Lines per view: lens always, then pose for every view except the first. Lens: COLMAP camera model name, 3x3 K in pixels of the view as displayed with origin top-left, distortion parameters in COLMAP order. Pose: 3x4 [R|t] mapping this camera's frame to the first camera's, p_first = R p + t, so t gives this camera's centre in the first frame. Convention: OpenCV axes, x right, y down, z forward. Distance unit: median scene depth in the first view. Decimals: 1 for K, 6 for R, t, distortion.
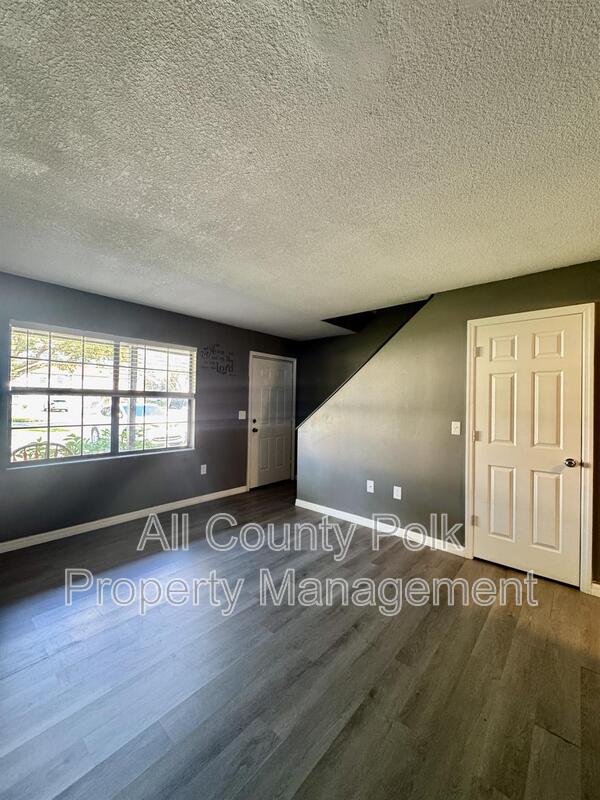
lens RADIAL K [[320.5, 0, 299.2], [0, 320.5, 396.7], [0, 0, 1]] dist [0.000949, -0.006310]
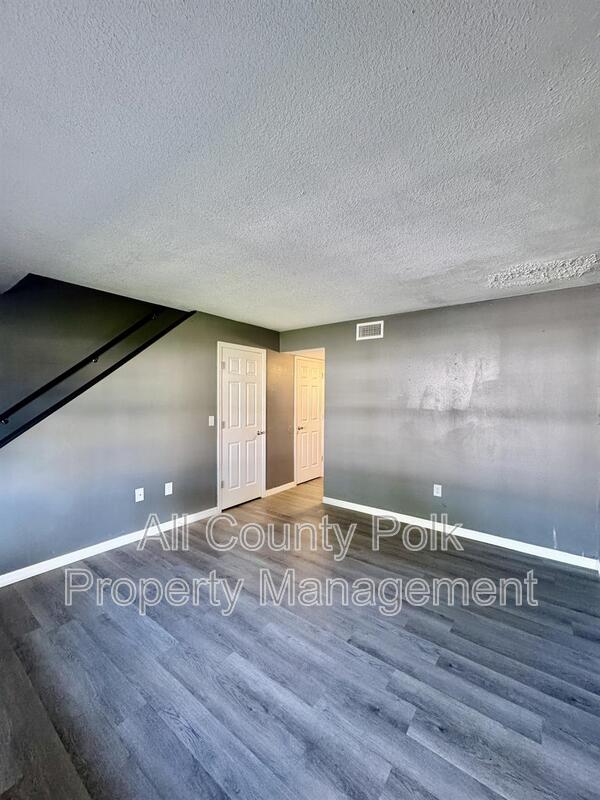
lens RADIAL K [[322.2, 0, 301.0], [0, 322.2, 397.2], [0, 0, 1]] dist [0.000050, -0.000105]
pose [[-0.066714, -0.015259, 0.997655, -0.862922], [-0.027422, 0.999533, 0.013454, -0.027811], [-0.997395, -0.026460, -0.067102, 0.731282]]
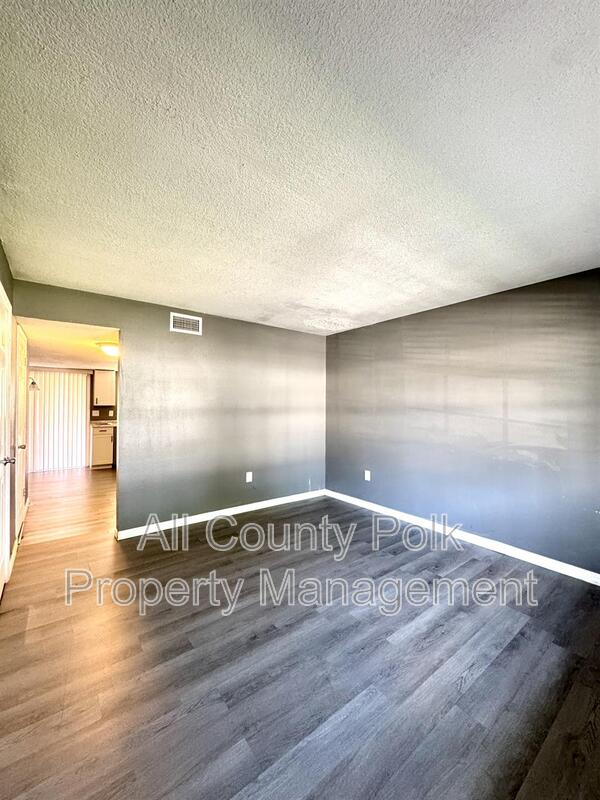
lens RADIAL K [[318.7, 0, 300.0], [0, 318.7, 400.0], [0, 0, 1]] dist [-0.011251, 0.002764]
pose [[-0.980014, -0.024412, 0.197423, -0.190066], [-0.029748, 0.999267, -0.024107, 0.011755], [-0.196690, -0.029498, -0.980022, 1.477182]]
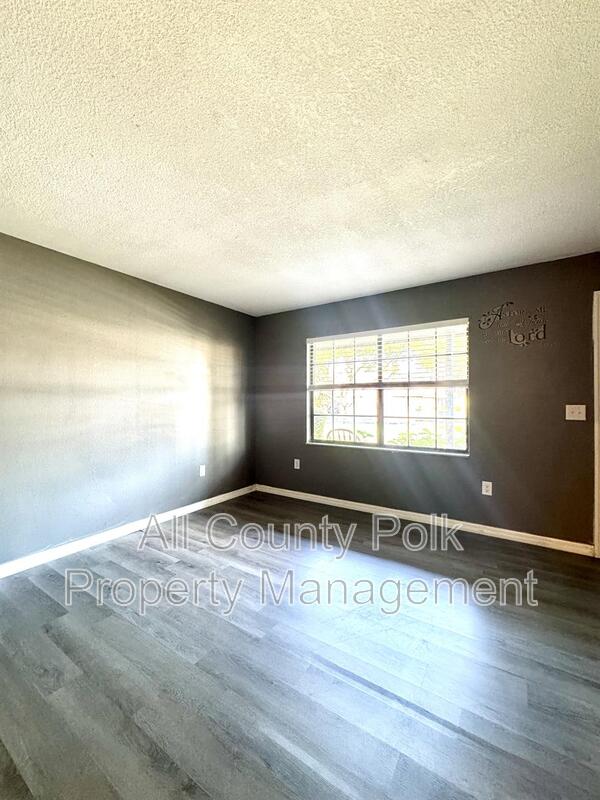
lens RADIAL K [[318.7, 0, 300.0], [0, 318.7, 400.0], [0, 0, 1]] dist [-0.011251, 0.002764]
pose [[0.137561, -0.022730, -0.990232, 0.484963], [0.021180, 0.999576, -0.020002, 0.059552], [0.990267, -0.018222, 0.137984, 0.741329]]
